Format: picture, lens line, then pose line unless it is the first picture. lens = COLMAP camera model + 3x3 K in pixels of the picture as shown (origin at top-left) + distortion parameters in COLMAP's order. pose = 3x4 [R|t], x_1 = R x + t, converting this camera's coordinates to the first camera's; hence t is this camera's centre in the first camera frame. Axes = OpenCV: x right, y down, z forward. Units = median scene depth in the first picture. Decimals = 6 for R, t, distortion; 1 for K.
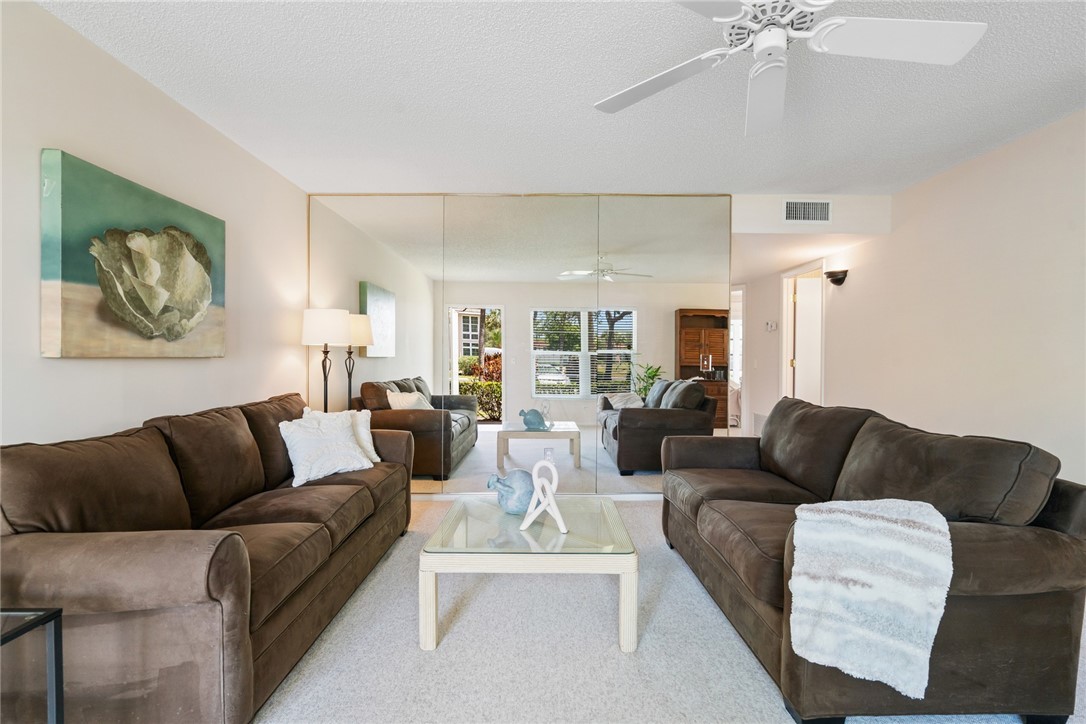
lens RADIAL K [[525.1, 0, 545.4], [0, 525.1, 360.6], [0, 0, 1]] dist [0.000003, 0.001458]
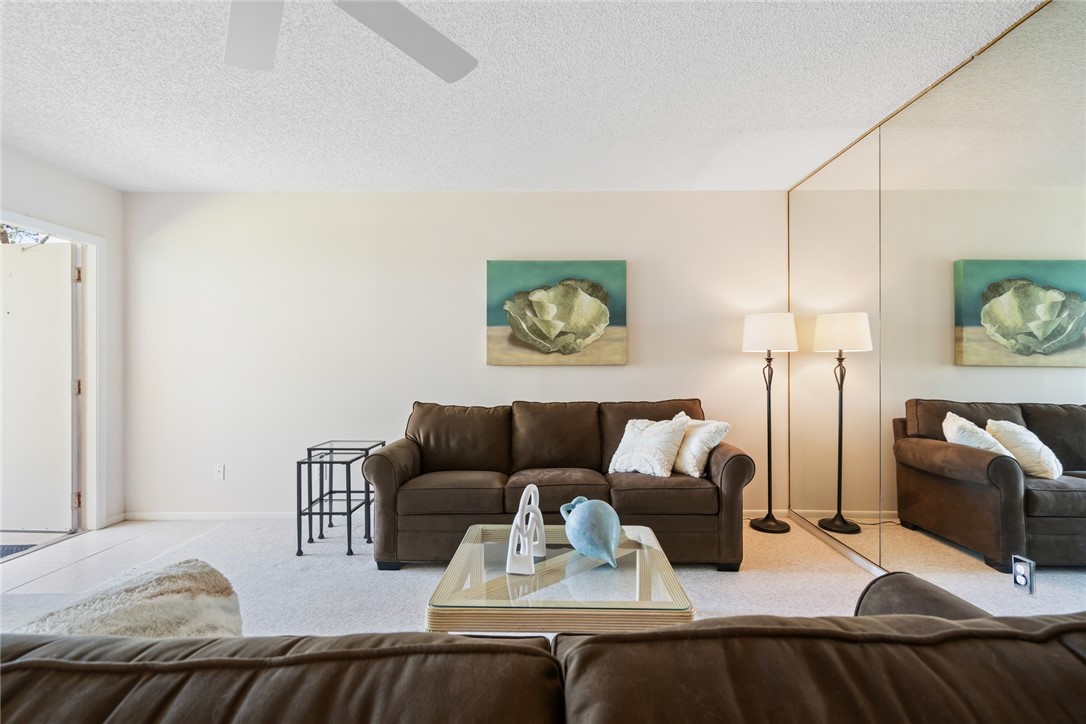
lens RADIAL K [[525.1, 0, 545.4], [0, 525.1, 360.6], [0, 0, 1]] dist [0.000003, 0.001458]
pose [[-0.024043, -0.003433, -0.999705, 0.804014], [-0.007995, 0.999963, -0.003242, -0.014019], [0.999679, 0.007915, -0.024069, 0.977912]]
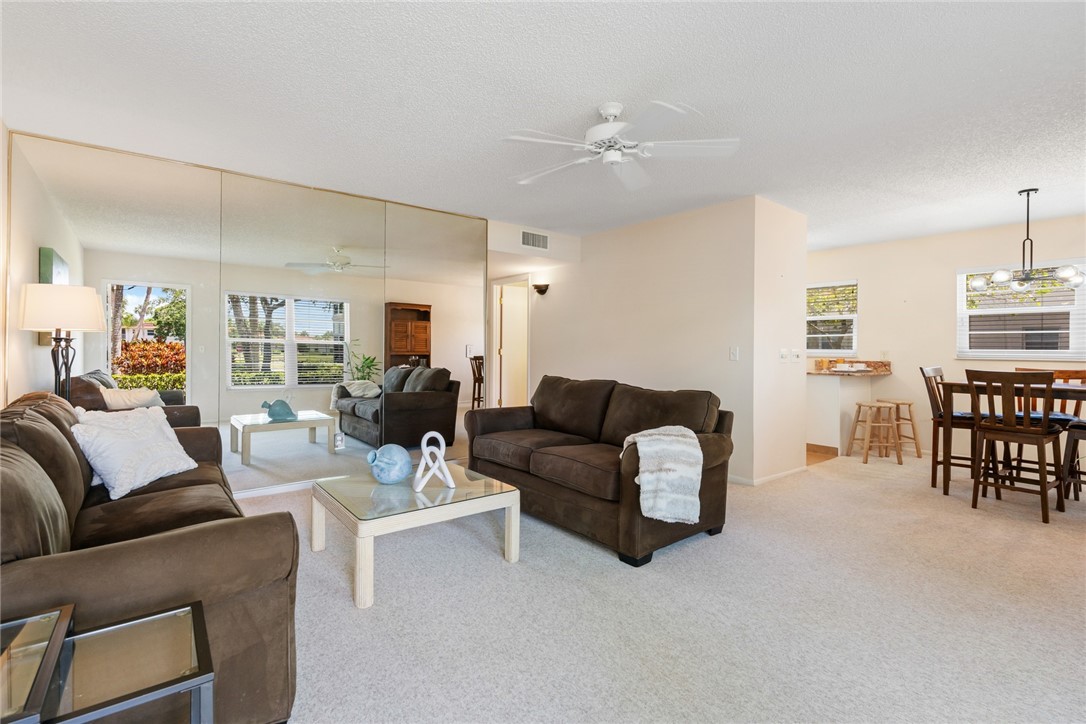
lens RADIAL K [[498.1, 0, 541.4], [0, 498.1, 346.0], [0, 0, 1]] dist [0.001165, 0.000454]
pose [[0.793471, 0.003144, 0.608600, -0.537056], [0.001936, 0.999969, -0.007690, 0.001237], [-0.608605, 0.007280, 0.793440, -0.071427]]
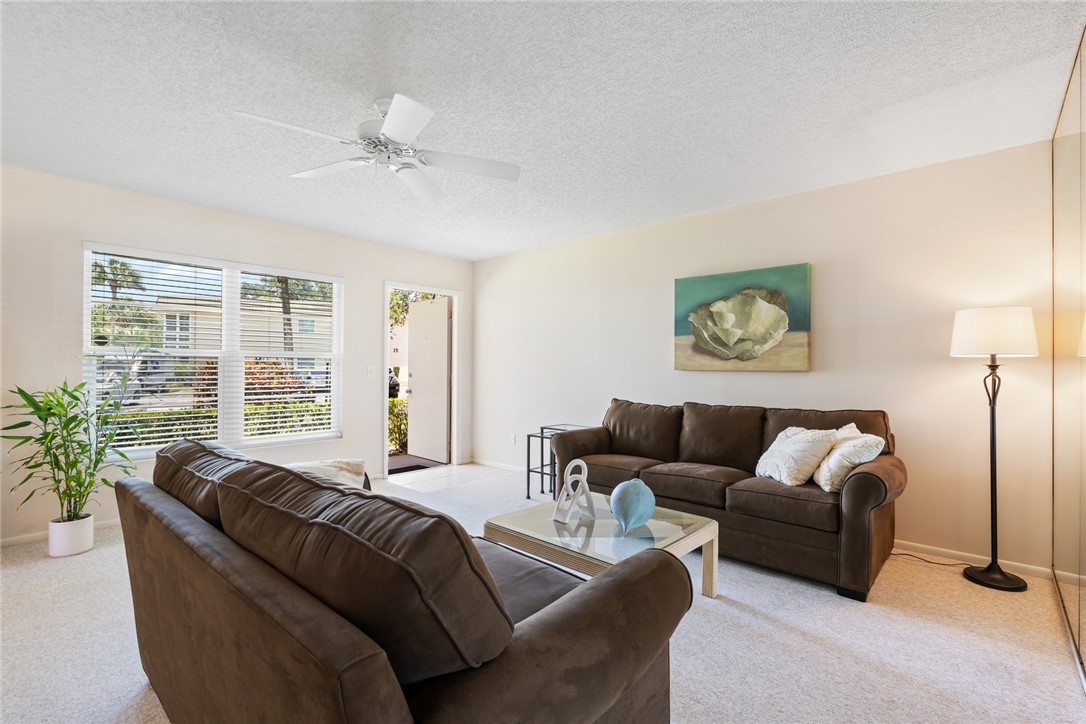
lens RADIAL K [[493.0, 0, 543.1], [0, 493.0, 365.8], [0, 0, 1]] dist [-0.003851, 0.000040]
pose [[-0.684676, -0.005463, -0.728827, 0.783115], [-0.012820, 0.999907, 0.004549, -0.020776], [0.728735, 0.012458, -0.684683, 1.576401]]
